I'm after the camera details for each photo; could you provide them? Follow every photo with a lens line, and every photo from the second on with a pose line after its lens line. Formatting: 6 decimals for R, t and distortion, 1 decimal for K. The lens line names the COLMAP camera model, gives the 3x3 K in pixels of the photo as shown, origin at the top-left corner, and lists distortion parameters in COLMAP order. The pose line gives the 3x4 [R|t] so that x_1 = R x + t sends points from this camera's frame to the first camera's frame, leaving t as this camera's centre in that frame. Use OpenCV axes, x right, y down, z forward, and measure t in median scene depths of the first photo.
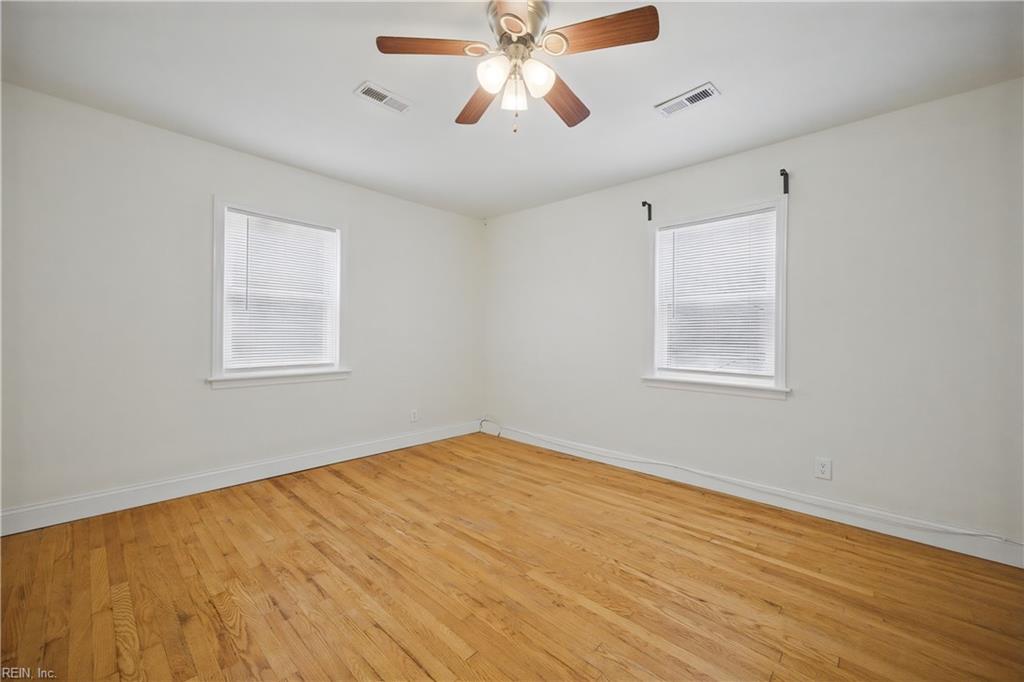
lens RADIAL K [[404.3, 0, 510.6], [0, 404.3, 334.1], [0, 0, 1]] dist [-0.000489, -0.000568]
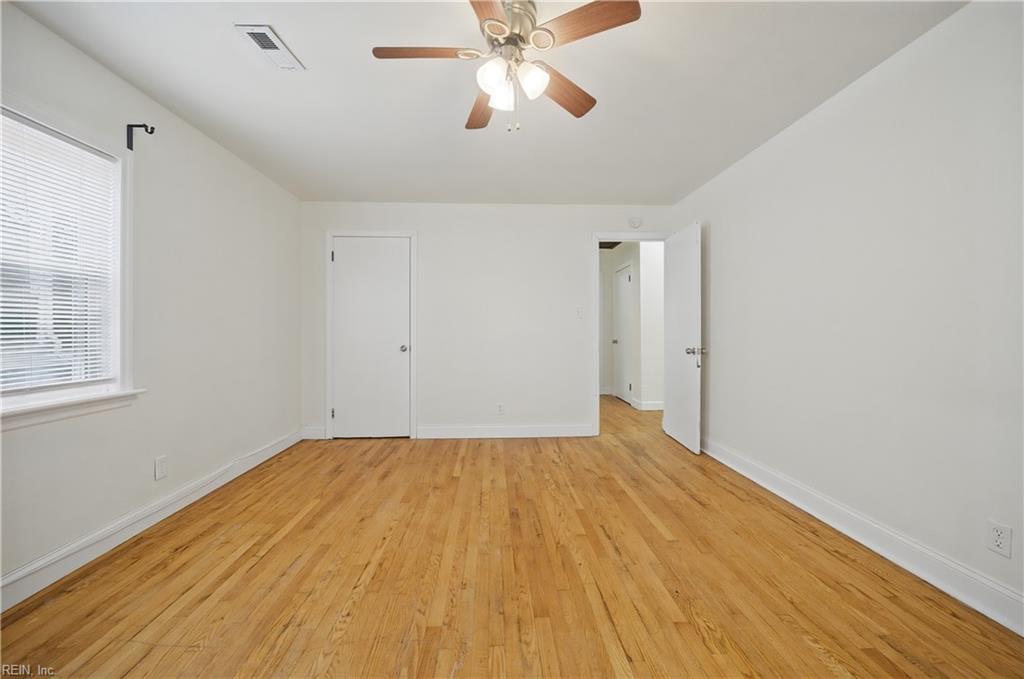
lens RADIAL K [[406.5, 0, 512.7], [0, 406.5, 332.9], [0, 0, 1]] dist [-0.000915, -0.000184]
pose [[-0.723849, -0.014359, 0.689809, -0.546766], [-0.008553, 0.999893, 0.011838, 0.003470], [-0.689906, 0.002669, -0.723894, 1.328948]]
